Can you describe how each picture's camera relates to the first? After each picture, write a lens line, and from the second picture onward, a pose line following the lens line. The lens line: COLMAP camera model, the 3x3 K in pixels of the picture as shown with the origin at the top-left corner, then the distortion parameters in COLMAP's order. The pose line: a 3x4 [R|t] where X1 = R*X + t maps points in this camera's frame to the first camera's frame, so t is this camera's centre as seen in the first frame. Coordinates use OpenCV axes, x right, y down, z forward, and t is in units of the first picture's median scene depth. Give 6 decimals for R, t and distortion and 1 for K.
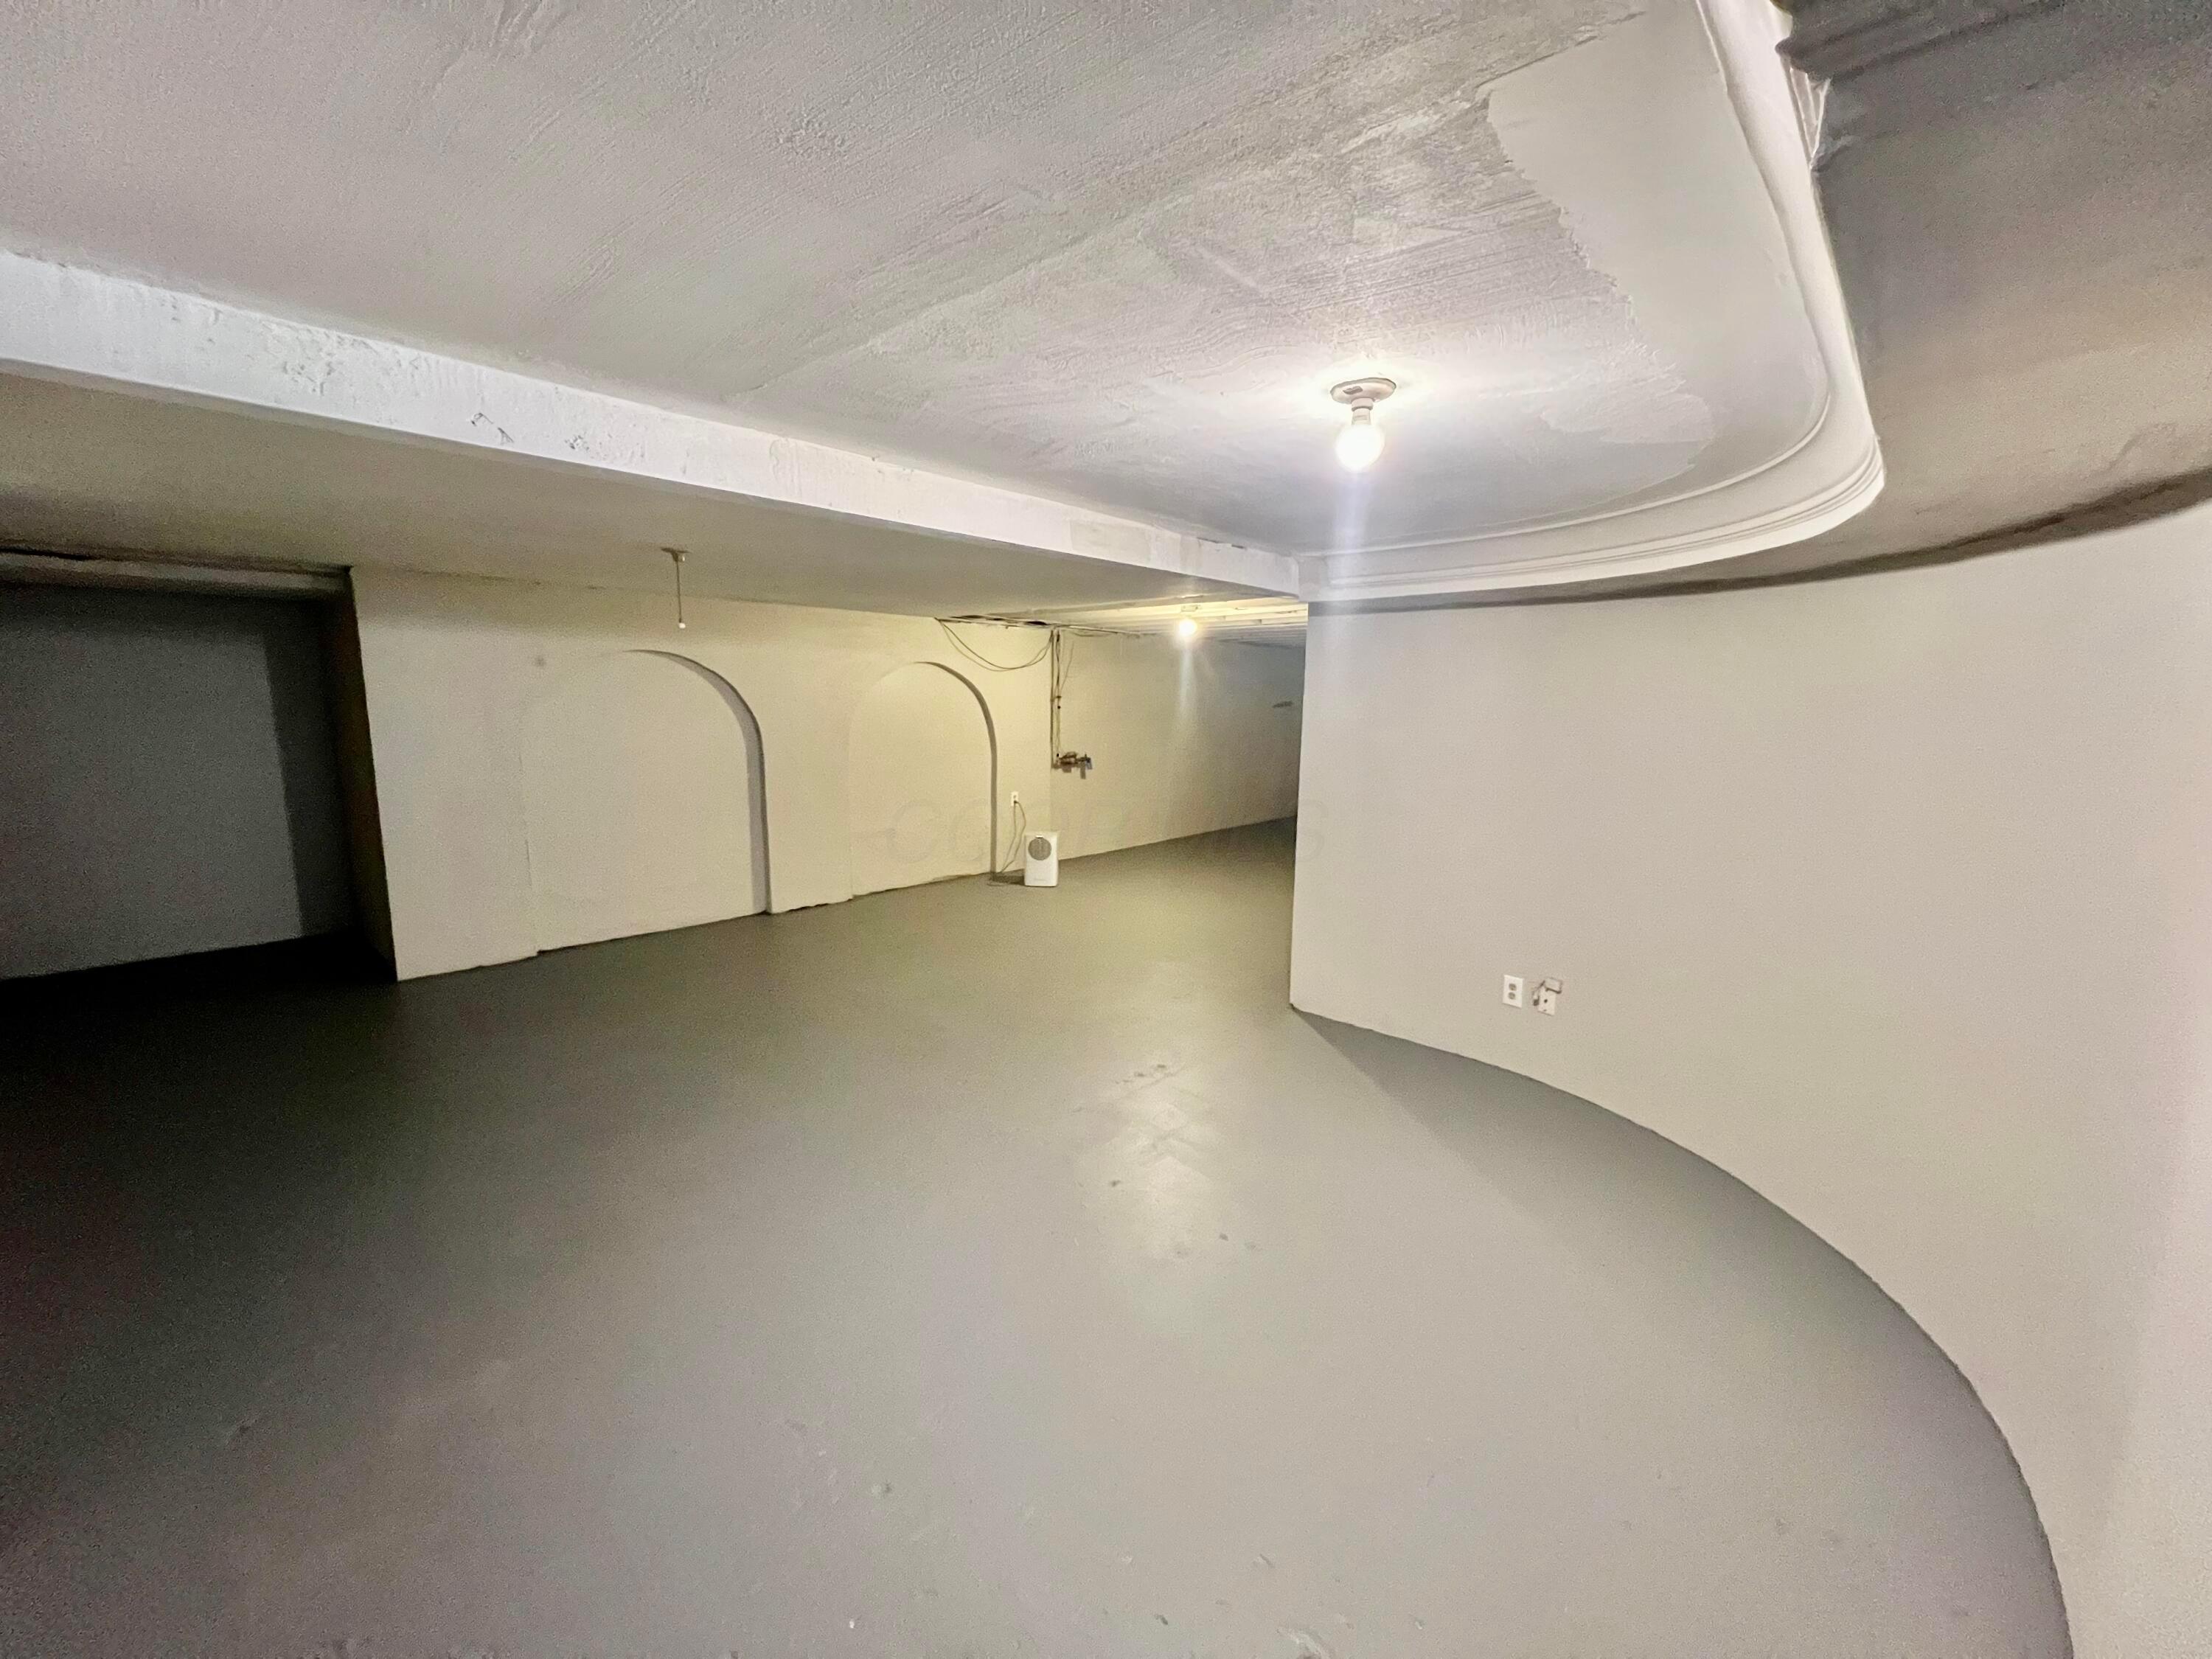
lens RADIAL K [[883.4, 0, 1106.0], [0, 883.4, 829.5], [0, 0, 1]] dist [0.001640, -0.002738]
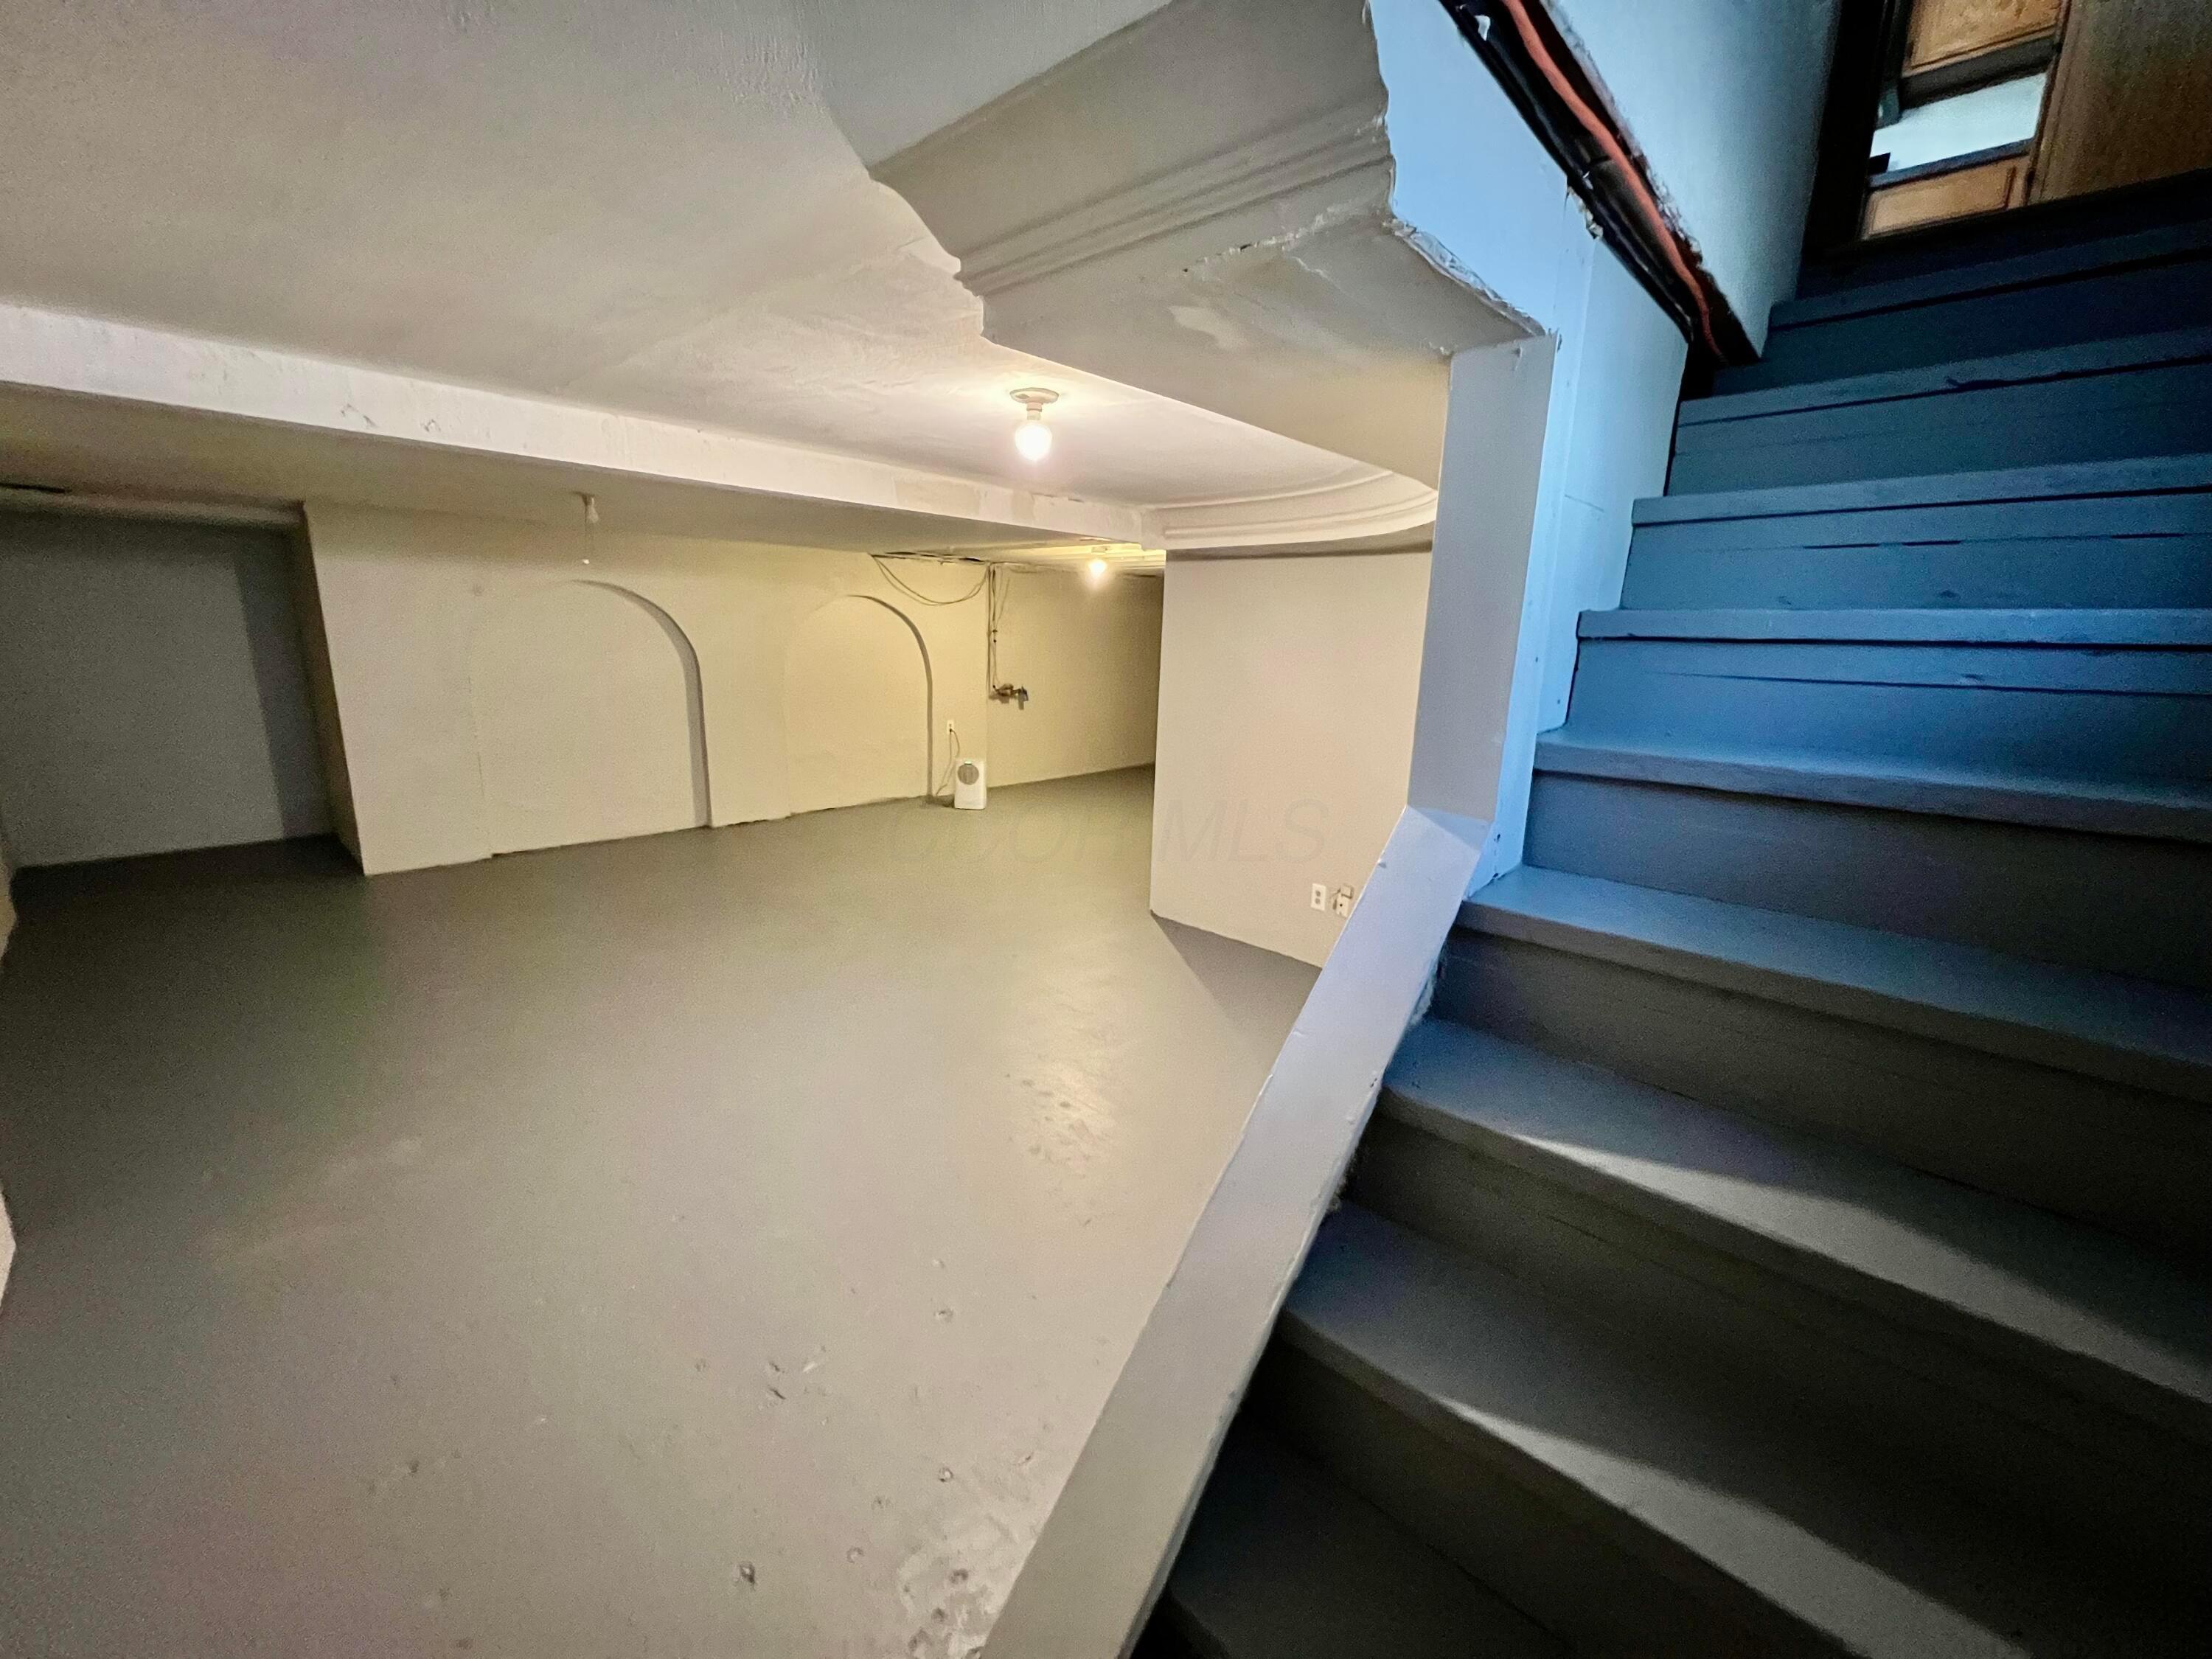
lens RADIAL K [[883.4, 0, 1106.0], [0, 883.4, 829.5], [0, 0, 1]] dist [0.001640, -0.002738]
pose [[0.999826, 0.018220, -0.004053, 0.114578], [-0.017880, 0.997229, 0.072206, 0.010125], [0.005357, -0.072121, 0.997382, -0.090475]]
